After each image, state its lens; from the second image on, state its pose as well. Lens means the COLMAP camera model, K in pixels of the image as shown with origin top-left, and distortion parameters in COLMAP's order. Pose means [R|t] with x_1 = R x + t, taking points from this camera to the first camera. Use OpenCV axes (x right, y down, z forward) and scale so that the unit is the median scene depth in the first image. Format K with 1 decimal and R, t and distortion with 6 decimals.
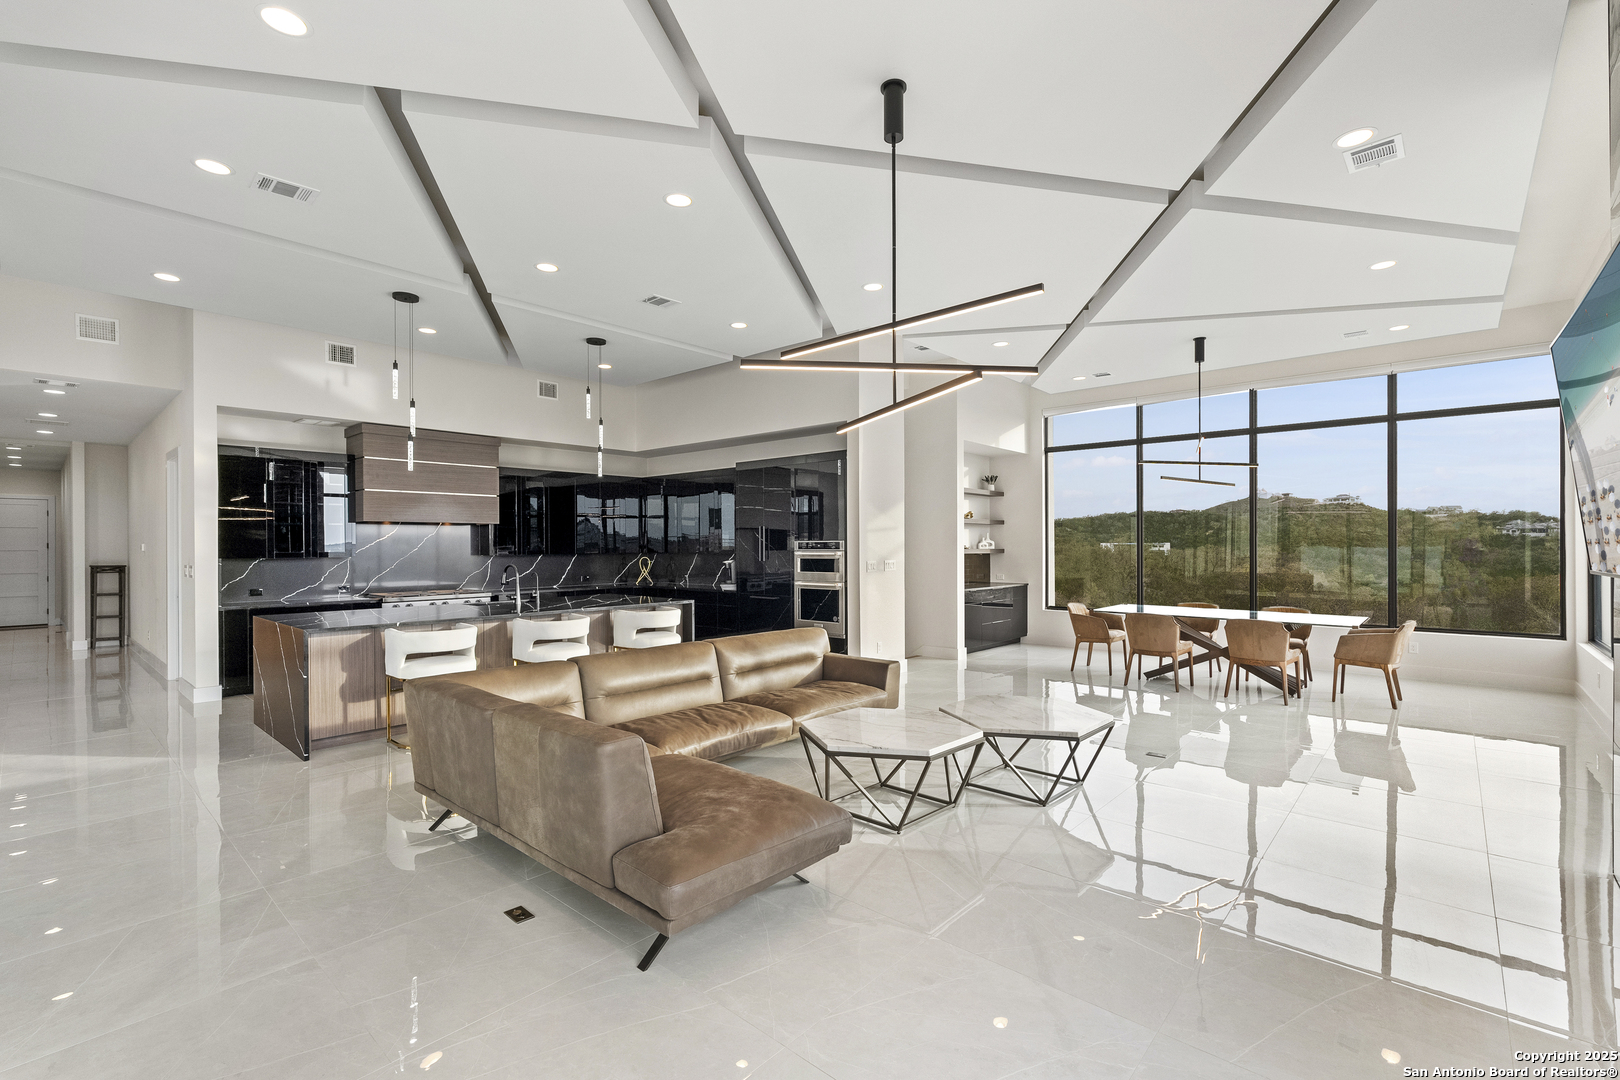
lens RADIAL K [[717.4, 0, 813.2], [0, 717.4, 543.9], [0, 0, 1]] dist [-0.000030, 0.000070]
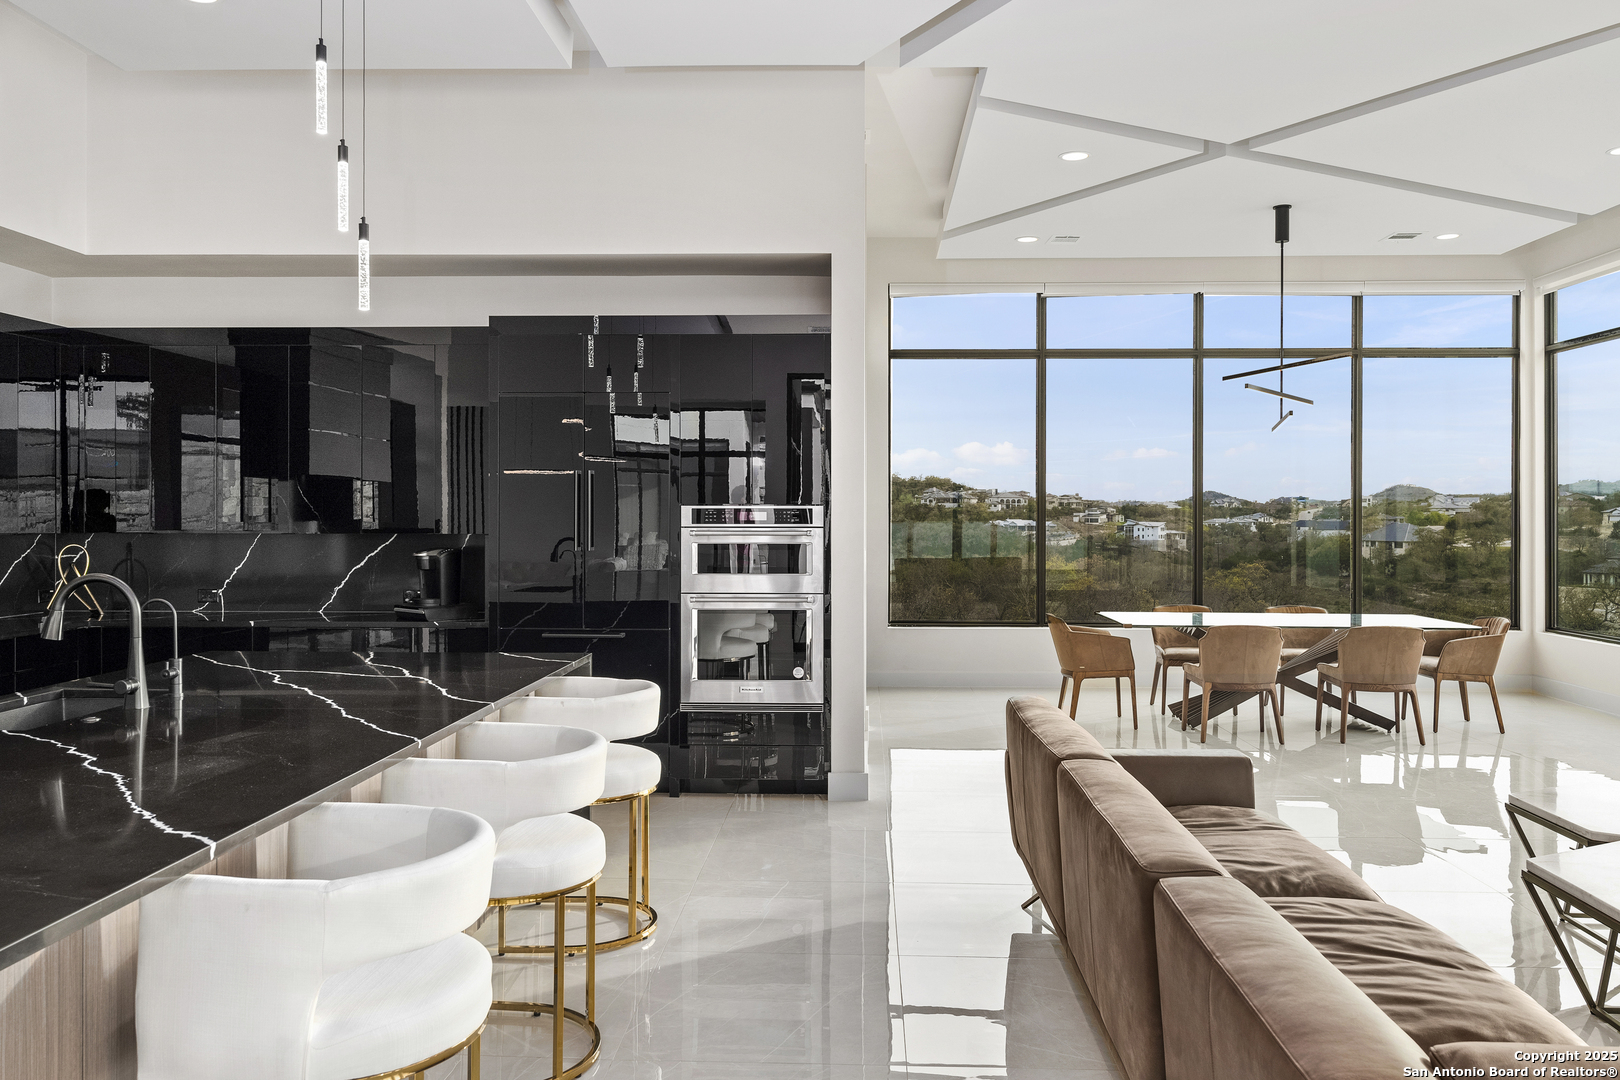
lens RADIAL K [[1179.1, 0, 818.6], [0, 1179.1, 529.1], [0, 0, 1]] dist [-0.005347, 0.002434]
pose [[0.779330, -0.001982, 0.626610, -0.454329], [-0.007015, 0.999905, 0.011888, 0.001378], [-0.626574, -0.013661, 0.779242, 0.399593]]
